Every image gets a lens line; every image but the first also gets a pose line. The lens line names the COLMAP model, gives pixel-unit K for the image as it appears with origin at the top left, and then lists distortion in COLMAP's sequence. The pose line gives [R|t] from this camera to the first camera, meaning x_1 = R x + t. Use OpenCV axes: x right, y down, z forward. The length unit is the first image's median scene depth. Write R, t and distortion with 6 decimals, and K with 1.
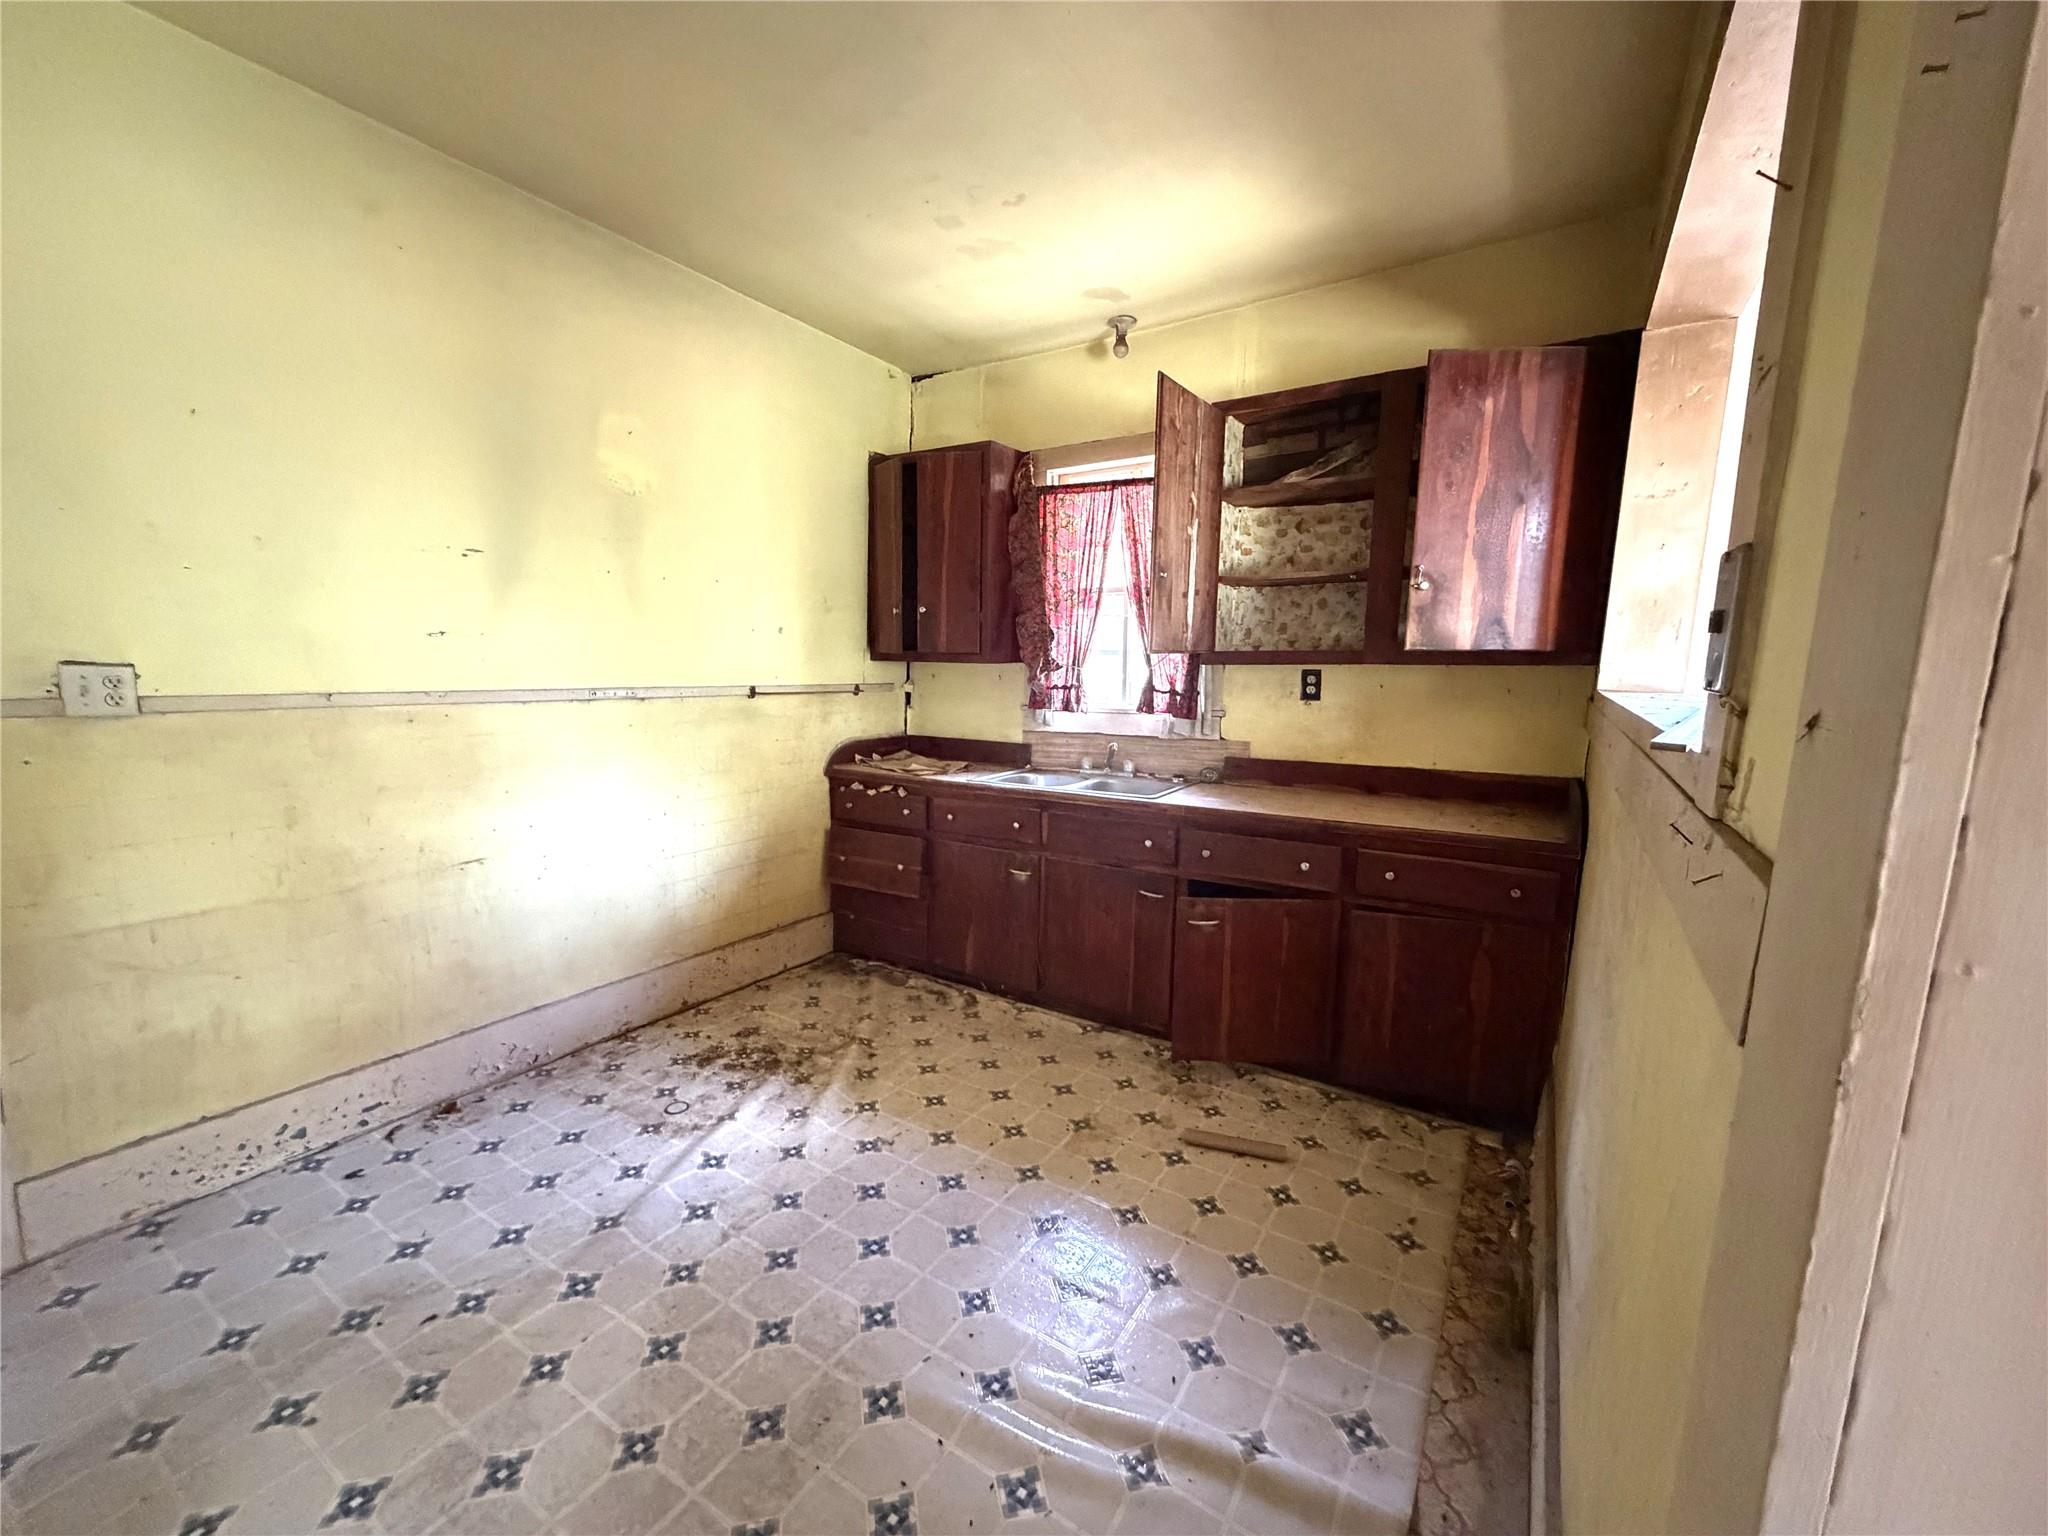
lens RADIAL K [[821.0, 0, 1022.3], [0, 821.0, 772.0], [0, 0, 1]] dist [0.006179, 0.000276]
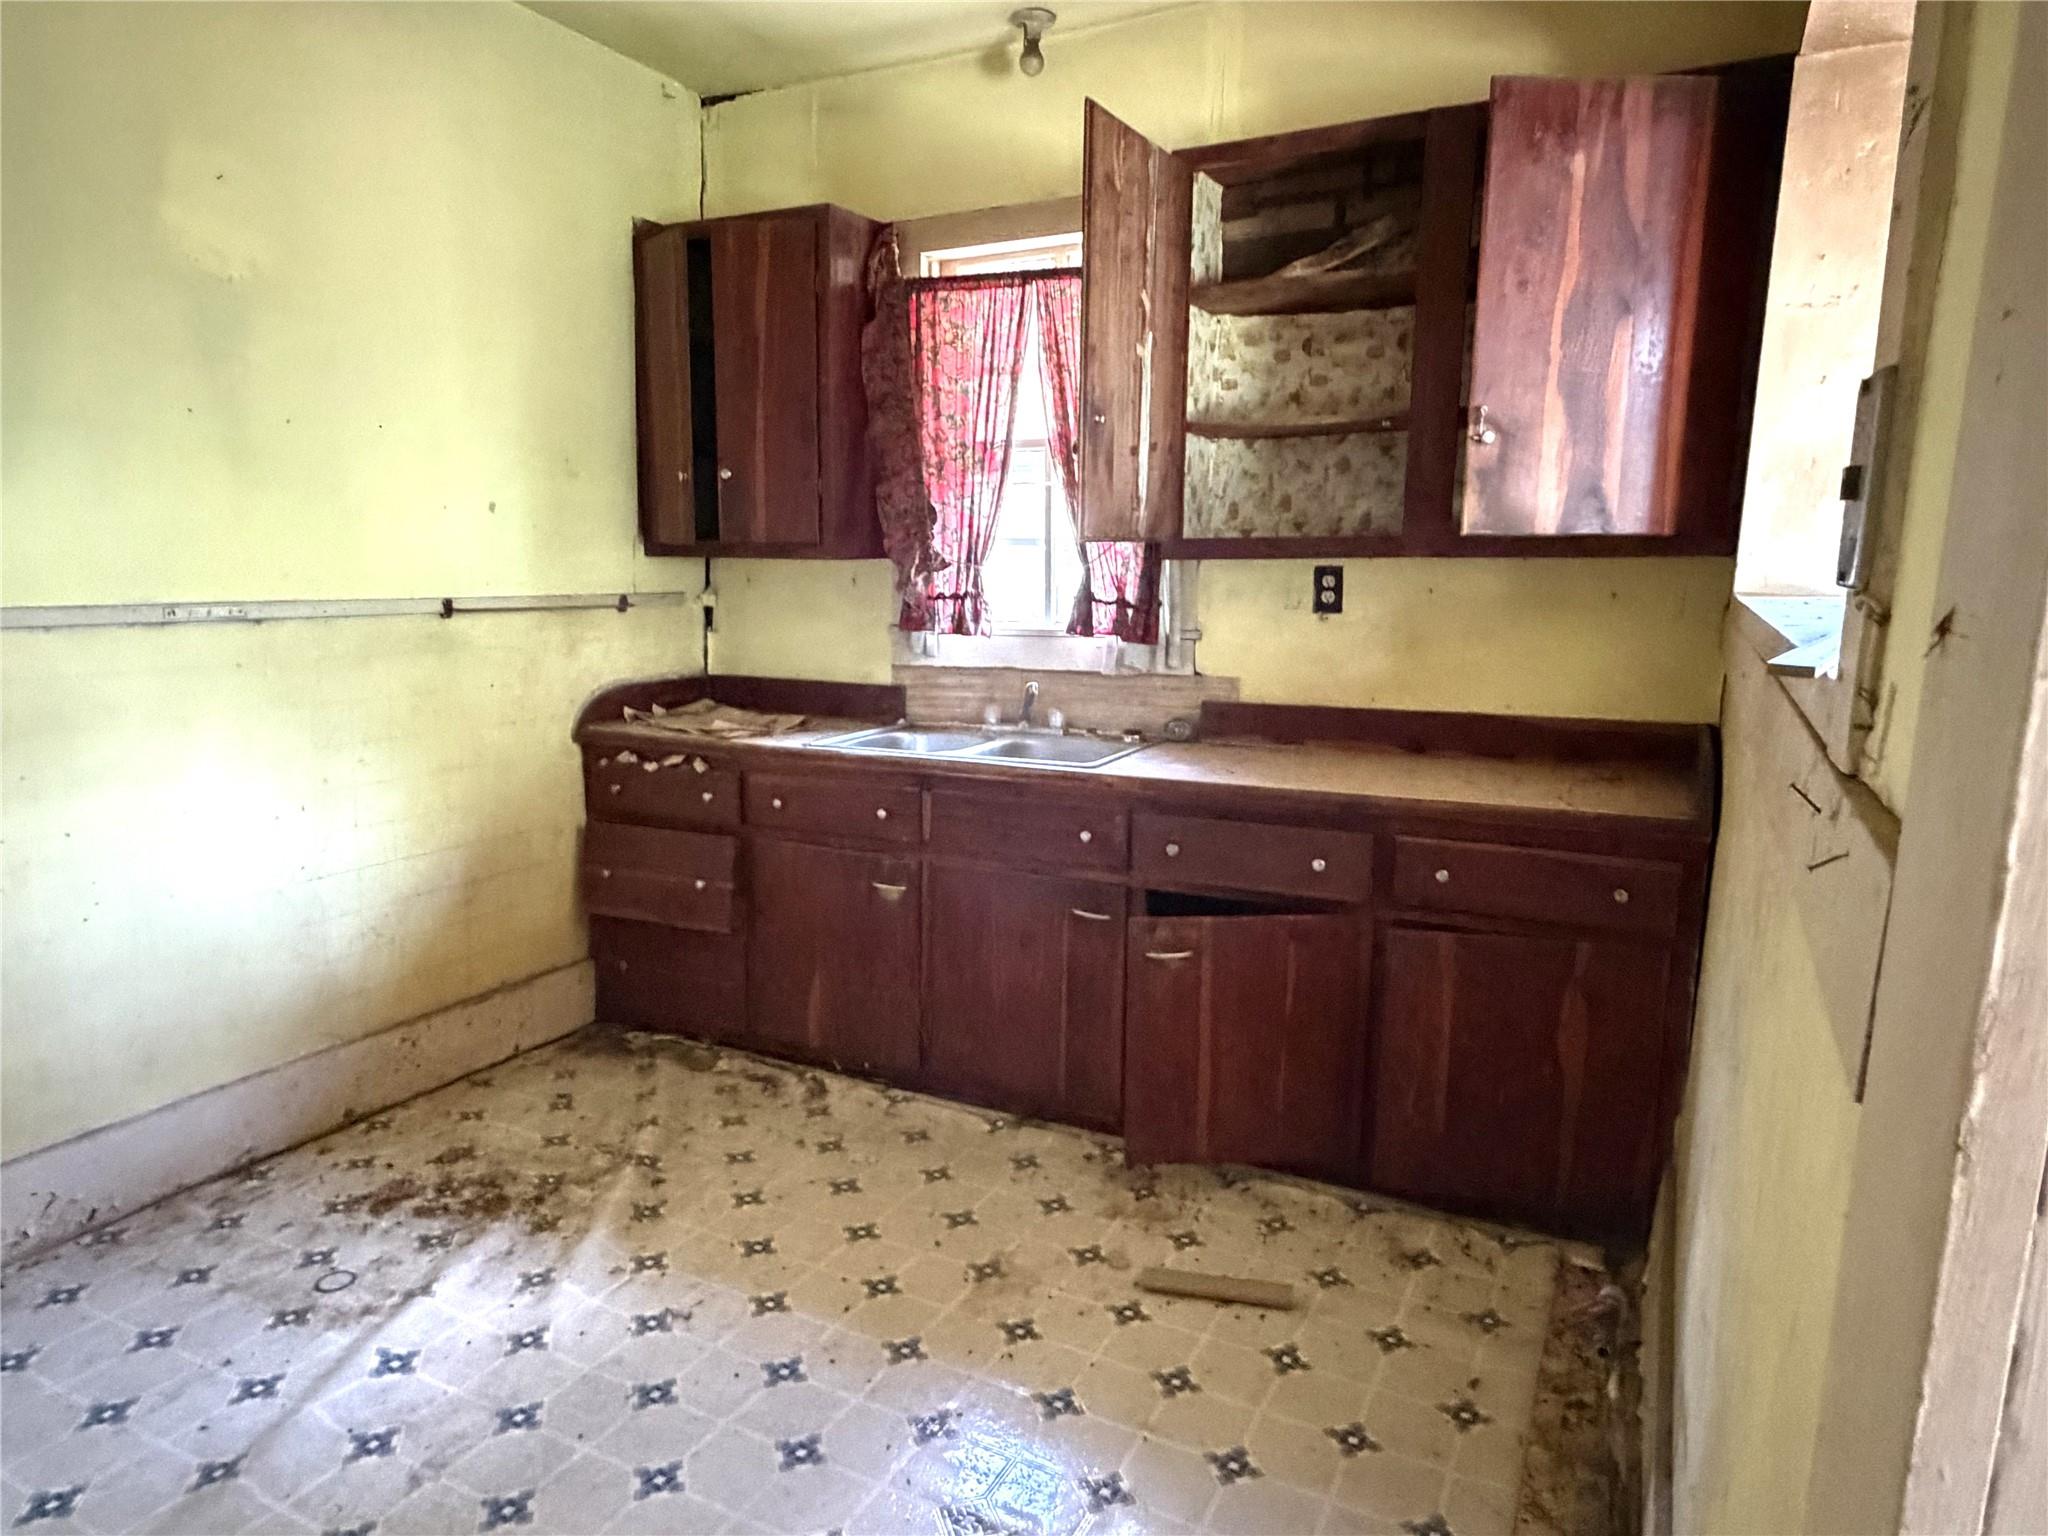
lens RADIAL K [[1276.7, 0, 1023.7], [0, 1276.7, 765.9], [0, 0, 1]] dist [0.005042, 0.002745]
pose [[0.995656, -0.020523, 0.090817, 0.016249], [0.018019, 0.999437, 0.028307, 0.001896], [-0.091347, -0.026548, 0.995465, 0.002362]]
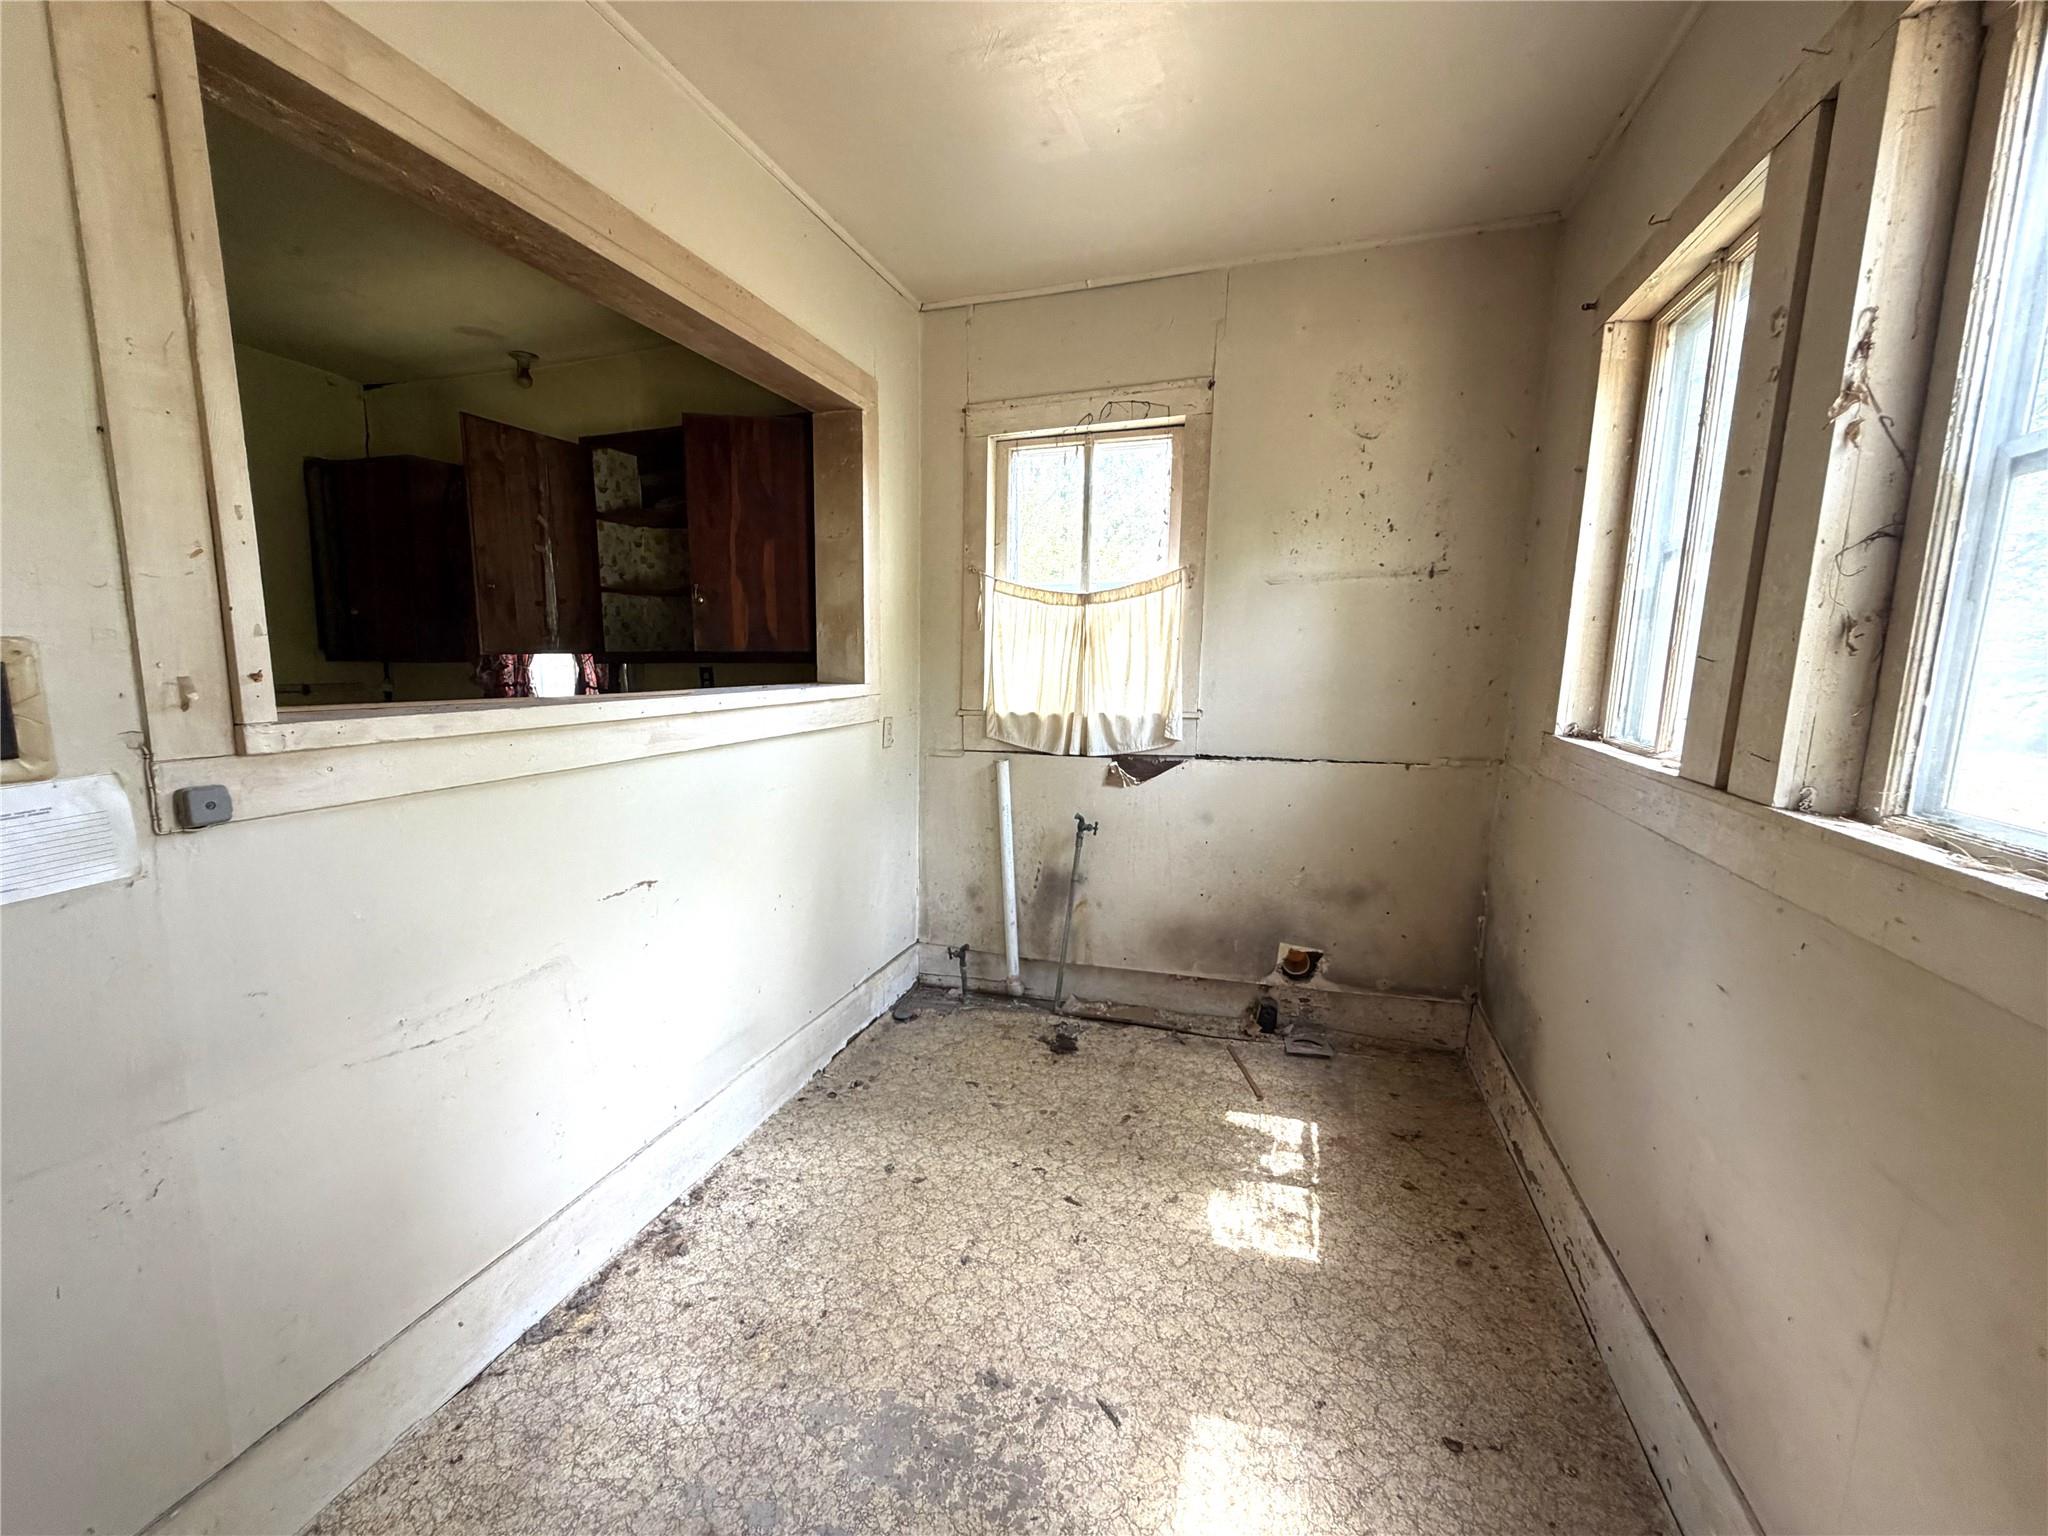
lens RADIAL K [[821.0, 0, 1020.6], [0, 821.0, 774.6], [0, 0, 1]] dist [0.006179, 0.000276]
pose [[0.968283, -0.040736, 0.246514, 0.602959], [0.039438, 0.999170, 0.010205, 0.043526], [-0.246725, -0.000159, 0.969085, -0.315558]]
